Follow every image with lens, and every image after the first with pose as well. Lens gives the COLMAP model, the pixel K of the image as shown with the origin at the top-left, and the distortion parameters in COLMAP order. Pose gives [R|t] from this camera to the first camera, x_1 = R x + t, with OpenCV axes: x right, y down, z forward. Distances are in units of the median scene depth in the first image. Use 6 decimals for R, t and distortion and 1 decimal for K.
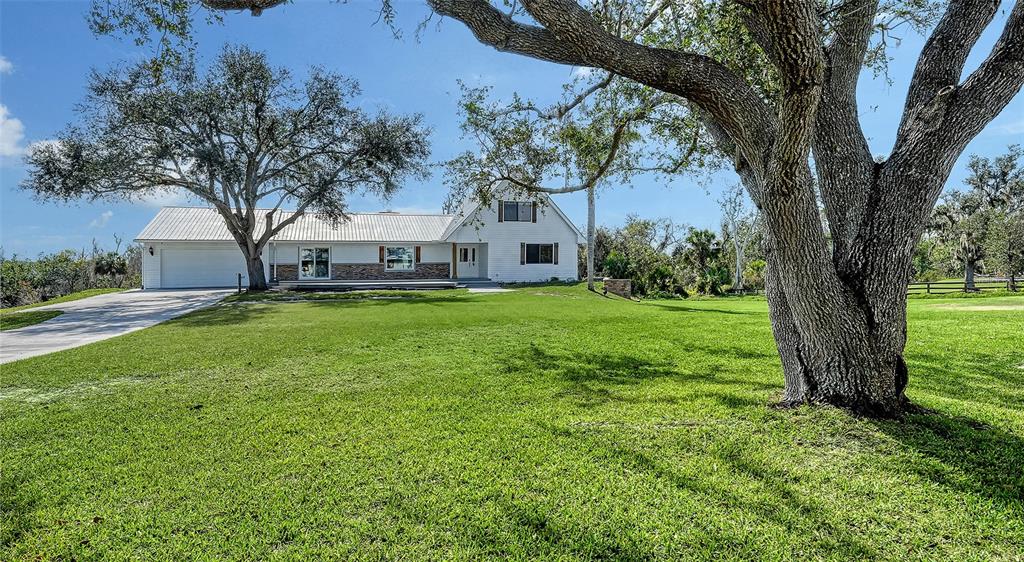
lens RADIAL K [[539.9, 0, 512.0], [0, 539.9, 281.0], [0, 0, 1]] dist [0.001827, 0.000419]
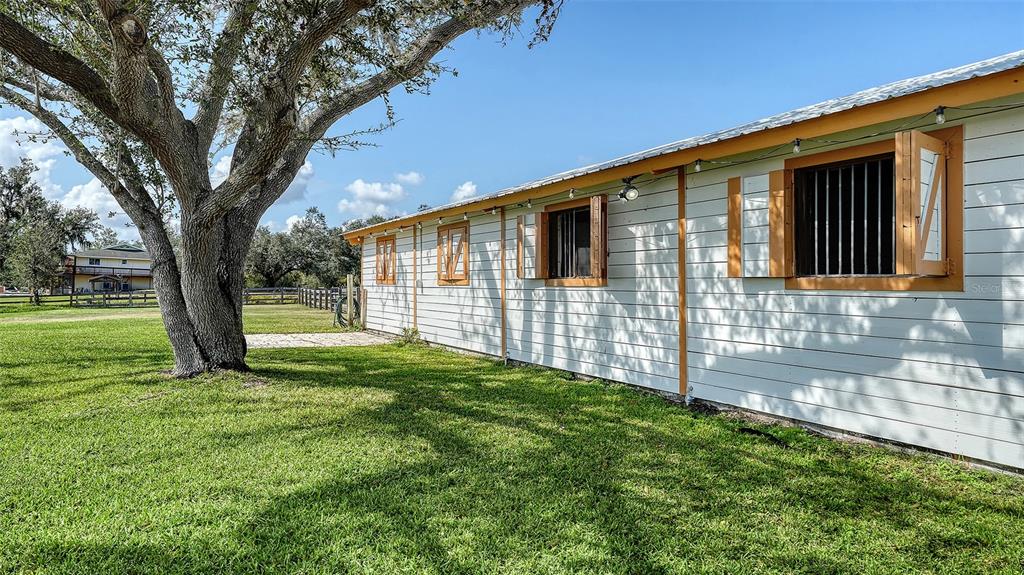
lens RADIAL K [[672.1, 0, 513.0], [0, 672.1, 285.0], [0, 0, 1]] dist [-0.002400, -0.000072]
pose [[0.089702, 0.021141, 0.995744, -0.243391], [-0.000716, 0.999776, -0.021162, 0.006512], [-0.995968, 0.001185, 0.089697, 0.002675]]
